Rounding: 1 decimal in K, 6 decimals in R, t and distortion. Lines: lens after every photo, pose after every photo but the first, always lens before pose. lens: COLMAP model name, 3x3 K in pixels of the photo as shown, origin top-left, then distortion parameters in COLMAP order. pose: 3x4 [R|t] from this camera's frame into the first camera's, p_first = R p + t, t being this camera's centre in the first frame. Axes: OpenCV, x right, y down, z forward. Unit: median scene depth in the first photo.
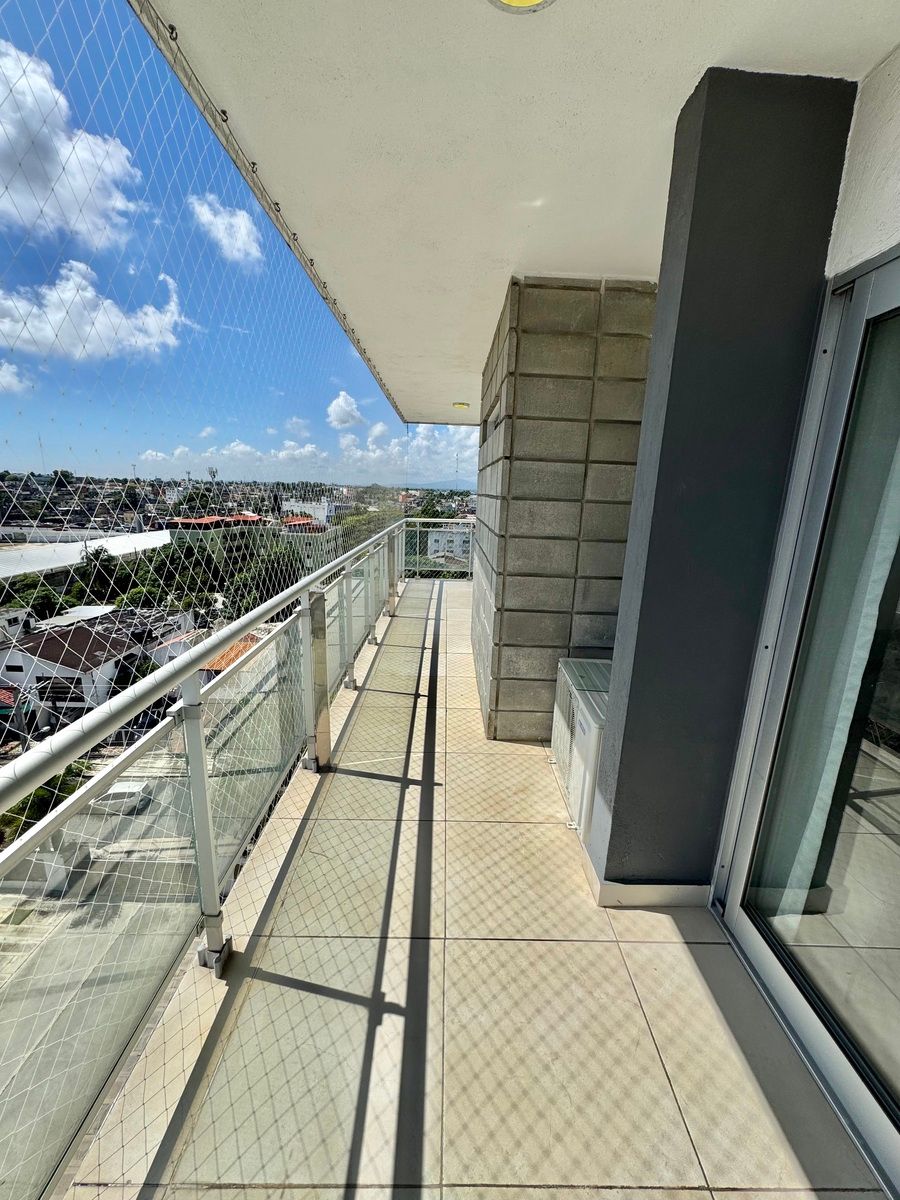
lens RADIAL K [[478.6, 0, 453.6], [0, 478.6, 602.5], [0, 0, 1]] dist [-0.001465, -0.000623]
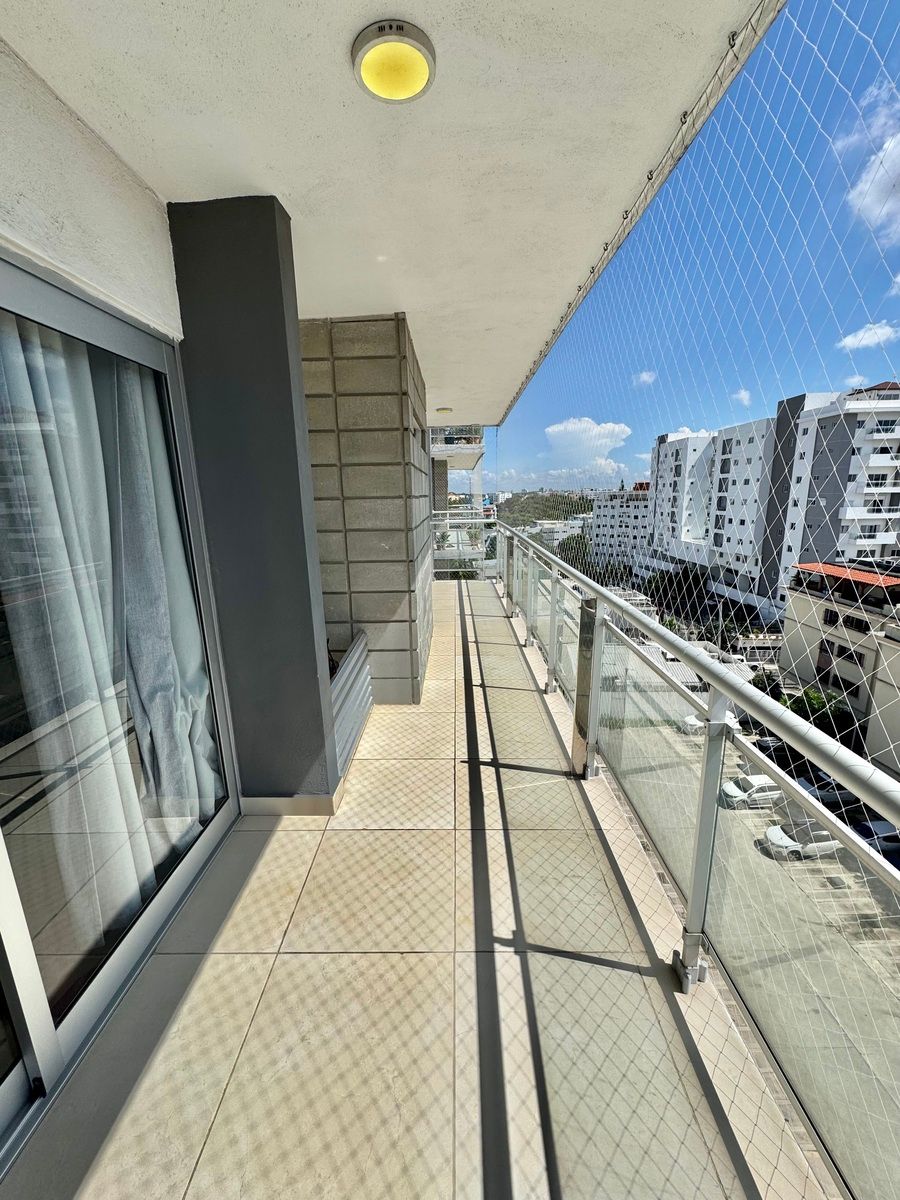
lens RADIAL K [[478.6, 0, 450.8], [0, 478.6, 599.7], [0, 0, 1]] dist [-0.001465, -0.000623]
pose [[-0.999608, 0.004057, 0.027684, -0.033694], [0.015897, 0.896563, 0.442630, -0.437549], [-0.023025, 0.442897, -0.896277, 1.810245]]
